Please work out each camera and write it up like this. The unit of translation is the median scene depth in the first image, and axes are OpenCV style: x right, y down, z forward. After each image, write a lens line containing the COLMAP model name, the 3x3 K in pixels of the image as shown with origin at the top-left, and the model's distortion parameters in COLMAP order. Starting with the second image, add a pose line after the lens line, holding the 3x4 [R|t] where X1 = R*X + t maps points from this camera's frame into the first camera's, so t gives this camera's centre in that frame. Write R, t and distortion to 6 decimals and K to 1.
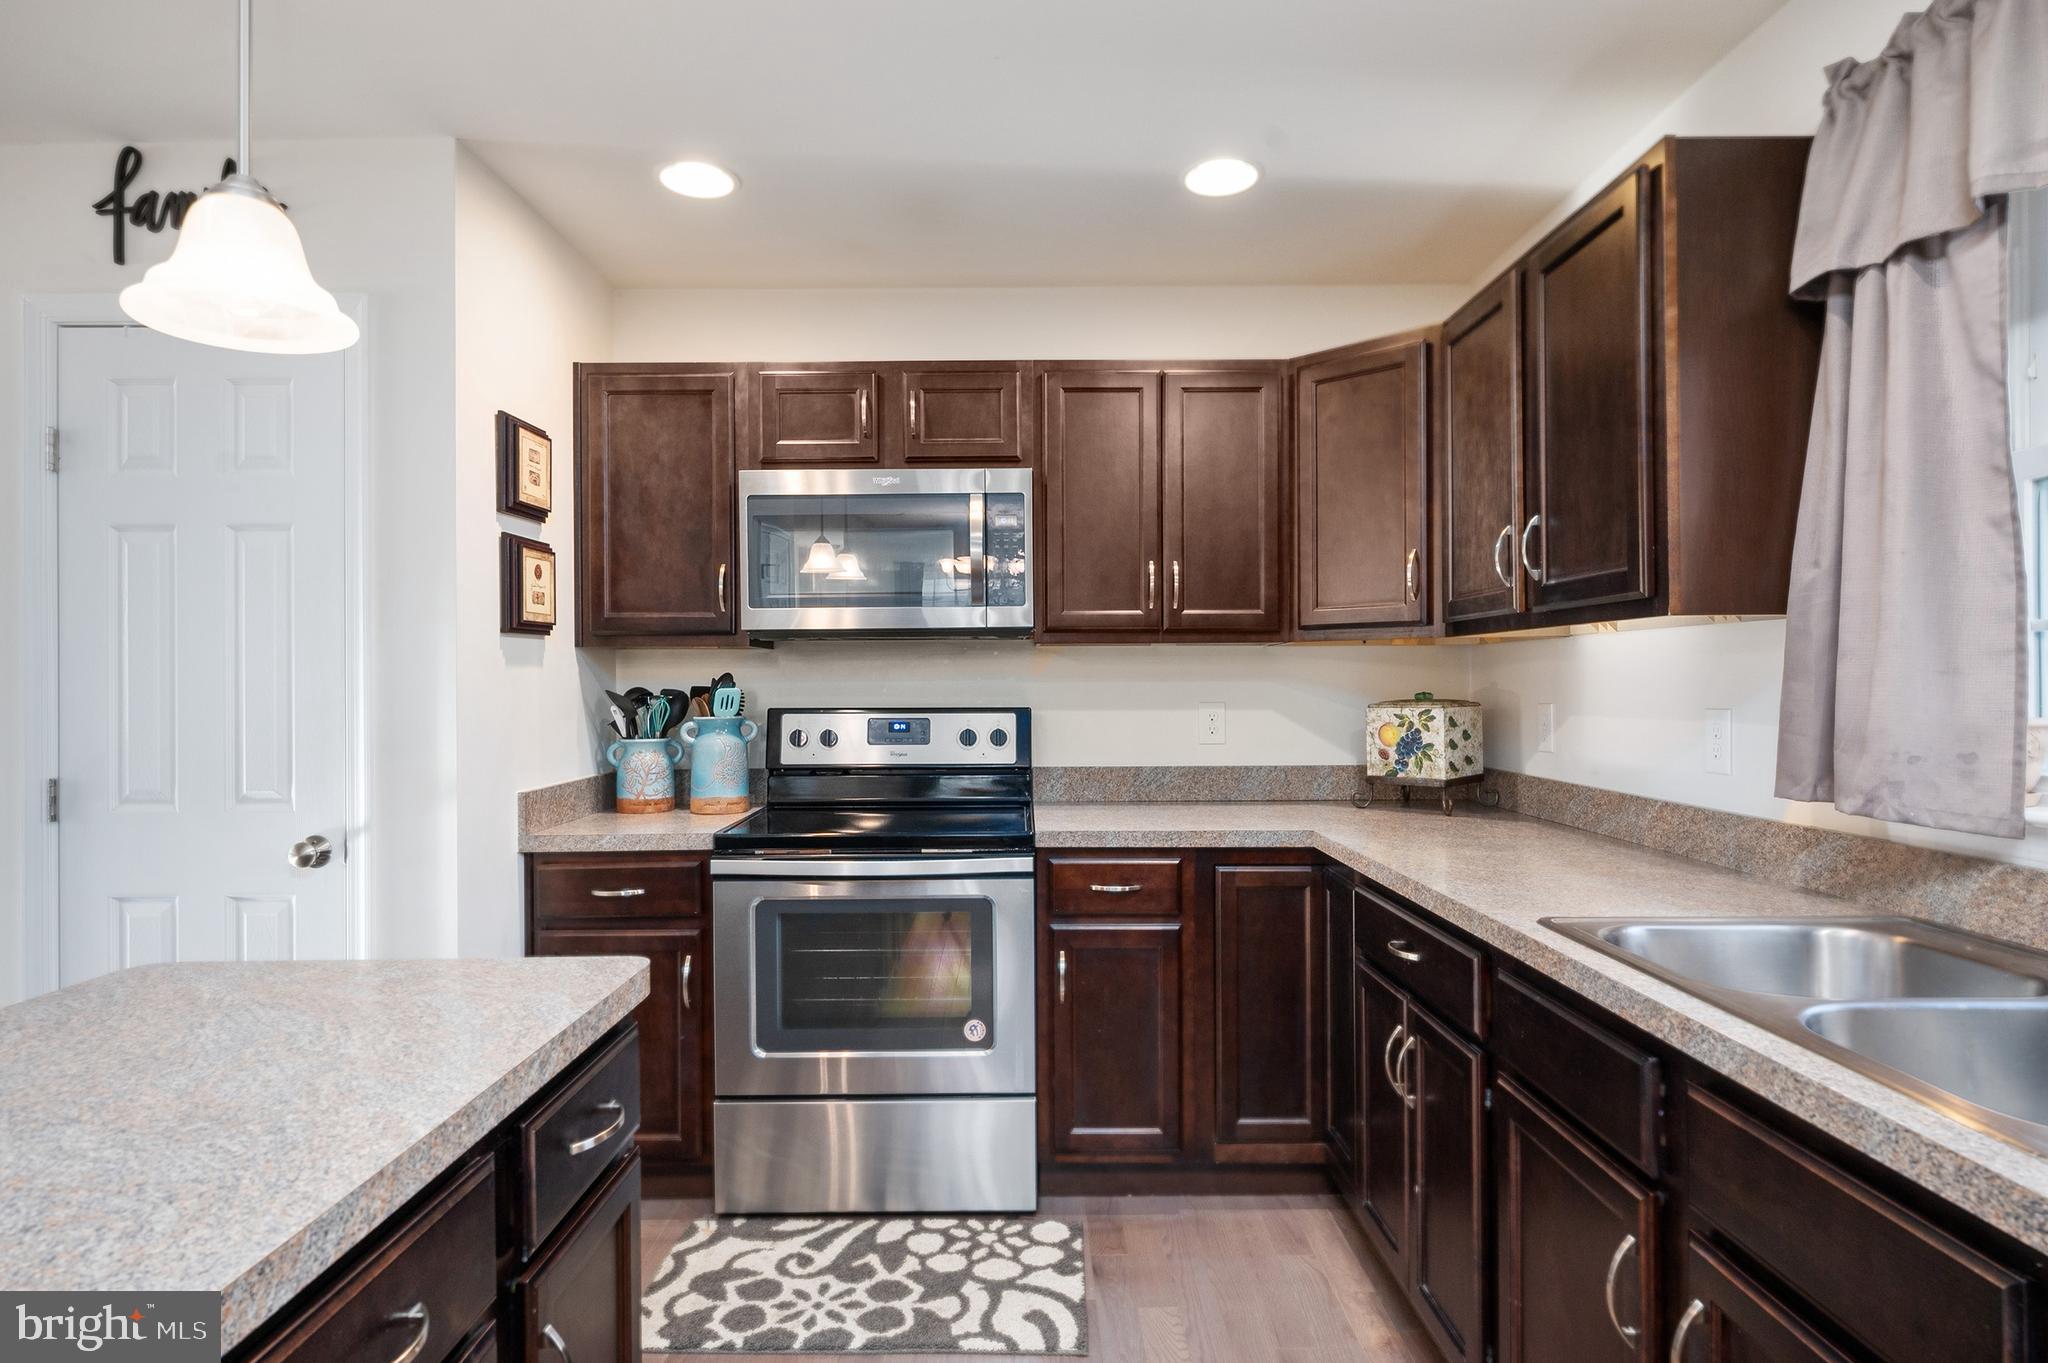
lens RADIAL K [[1115.0, 0, 1023.0], [0, 1115.0, 680.3], [0, 0, 1]] dist [0.001568, -0.000141]
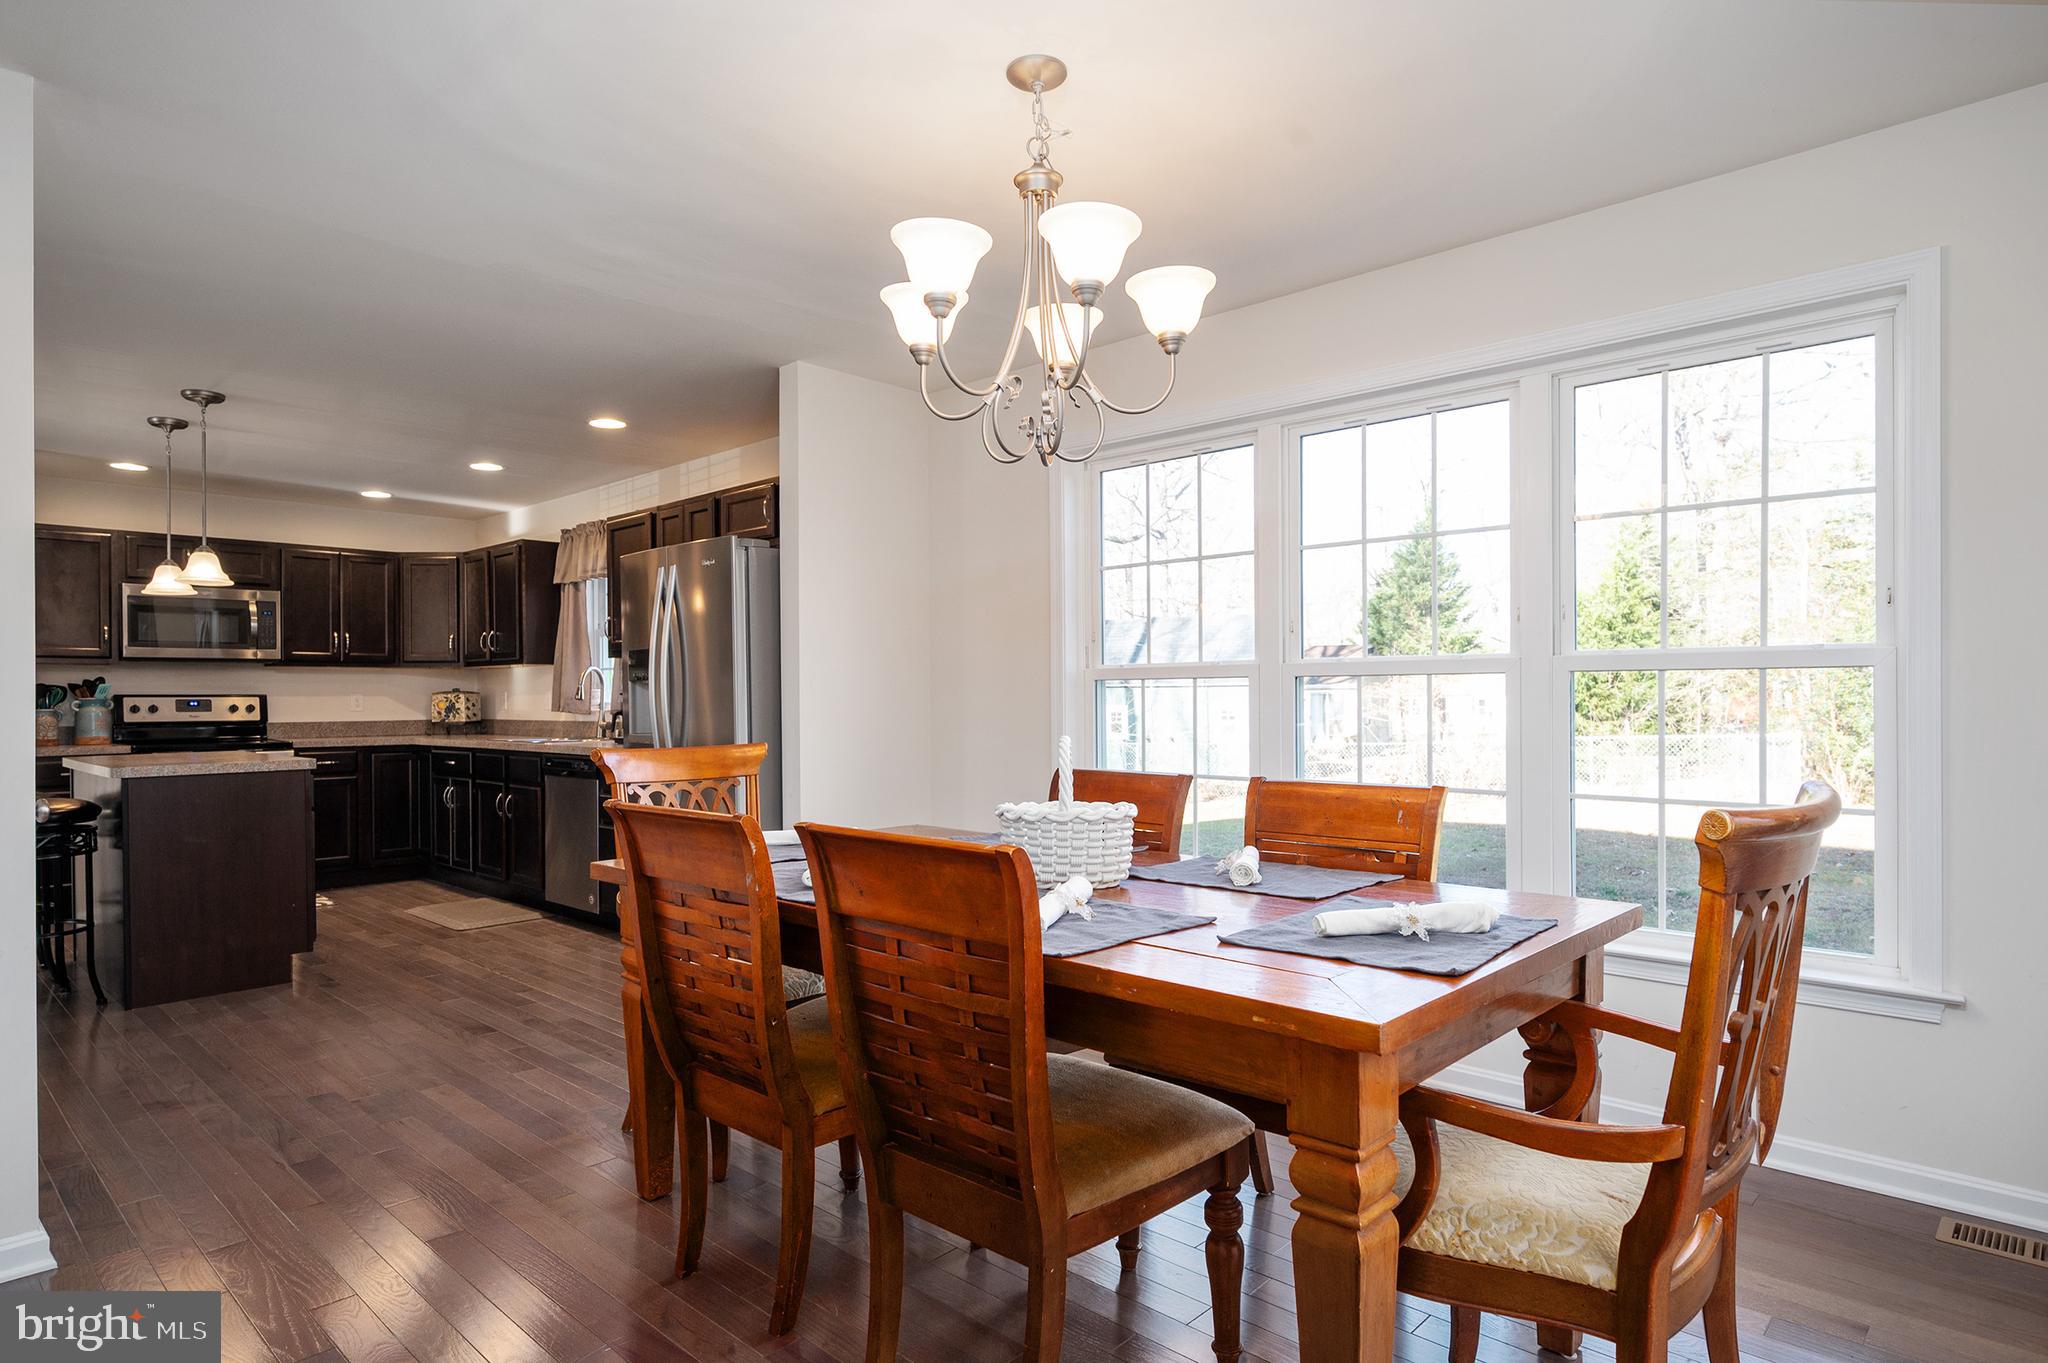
lens RADIAL K [[1115.0, 0, 1025.3], [0, 1115.0, 691.5], [0, 0, 1]] dist [0.001568, -0.000141]
pose [[0.686121, 0.004241, 0.727475, -0.596398], [0.002212, 0.999966, -0.007916, 0.040695], [-0.727484, 0.007040, 0.686089, -1.676688]]
